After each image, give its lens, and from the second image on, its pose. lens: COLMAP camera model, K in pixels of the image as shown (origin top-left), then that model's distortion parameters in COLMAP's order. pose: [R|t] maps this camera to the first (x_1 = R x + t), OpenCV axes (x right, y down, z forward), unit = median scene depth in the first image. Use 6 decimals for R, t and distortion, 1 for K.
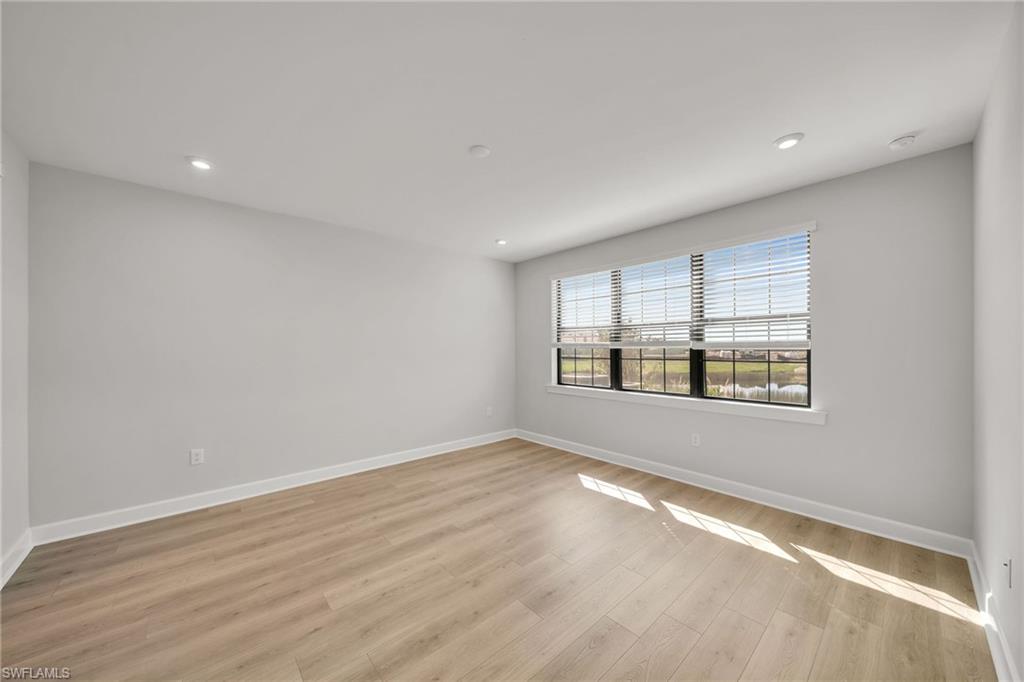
lens RADIAL K [[359.6, 0, 517.1], [0, 359.6, 347.9], [0, 0, 1]] dist [0.001443, -0.000642]
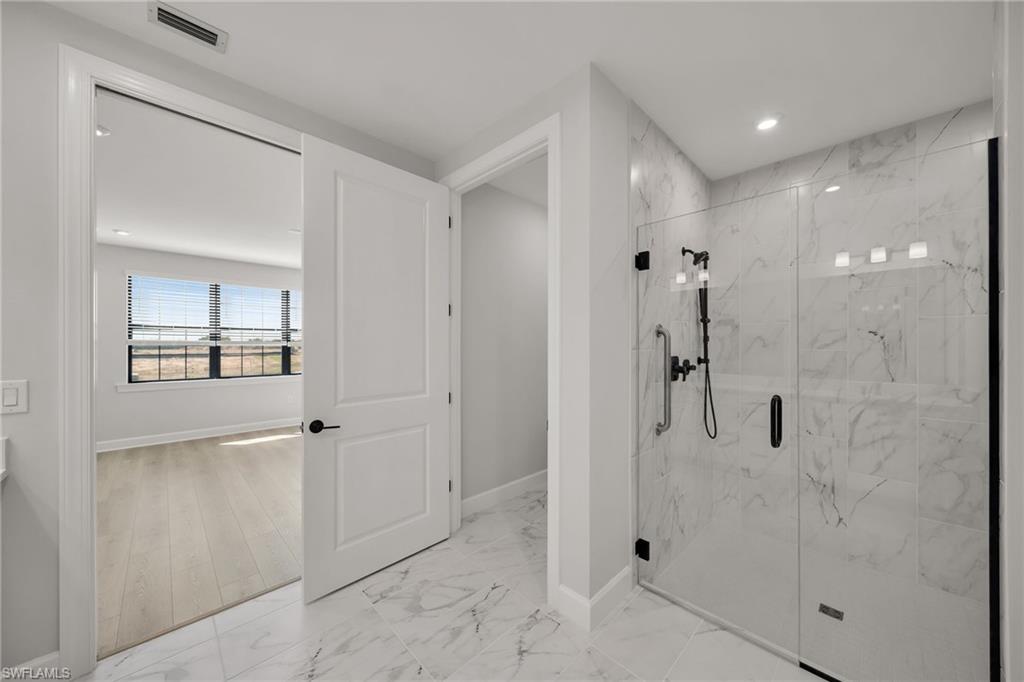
lens RADIAL K [[359.6, 0, 514.8], [0, 359.6, 344.1], [0, 0, 1]] dist [0.001443, -0.000642]
pose [[-0.035744, 0.010137, 0.999310, -0.893326], [-0.001455, 0.999947, -0.010196, 0.005333], [-0.999360, -0.001819, -0.035728, -0.002080]]
